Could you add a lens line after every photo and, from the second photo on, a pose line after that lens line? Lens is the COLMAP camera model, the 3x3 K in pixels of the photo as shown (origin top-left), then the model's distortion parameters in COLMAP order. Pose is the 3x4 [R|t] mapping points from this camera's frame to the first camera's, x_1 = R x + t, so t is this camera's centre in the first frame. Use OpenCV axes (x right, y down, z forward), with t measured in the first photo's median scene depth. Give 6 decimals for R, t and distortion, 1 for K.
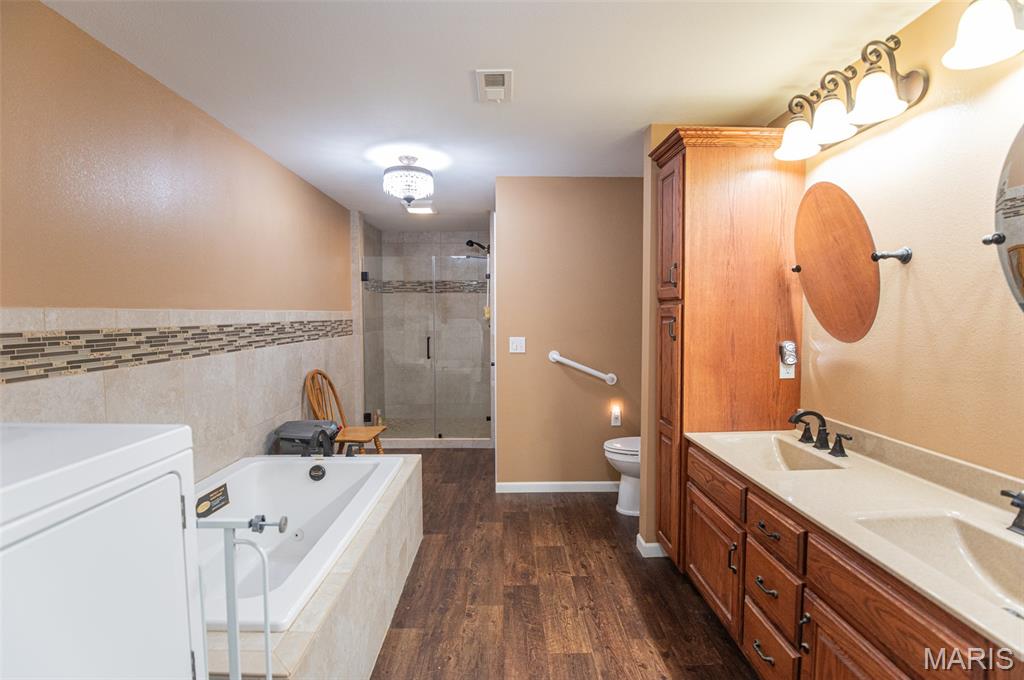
lens RADIAL K [[498.0, 0, 512.0], [0, 498.0, 340.0], [0, 0, 1]] dist [-0.023002, -0.005002]
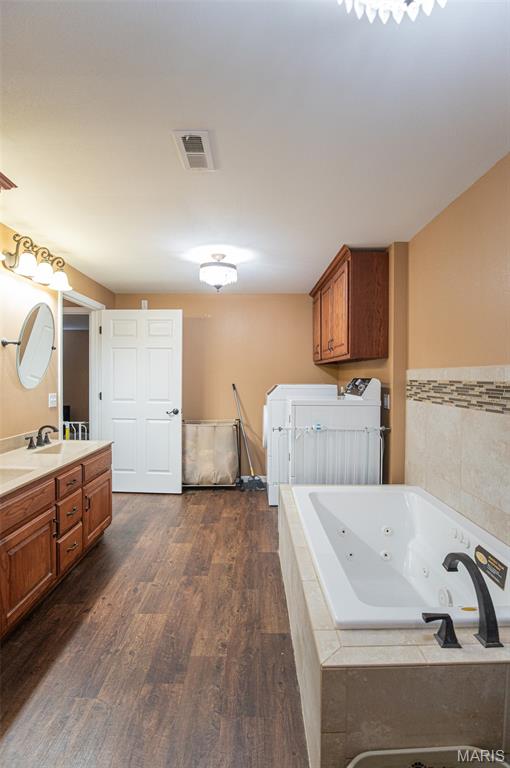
lens RADIAL K [[373.5, 0, 255.0], [0, 373.5, 384.0], [0, 0, 1]] dist [-0.023002, -0.005002]
pose [[-0.999930, 0.002645, 0.011553, -0.174077], [0.003473, 0.997376, 0.072308, -0.083793], [-0.011331, 0.072343, -0.997315, 1.849402]]
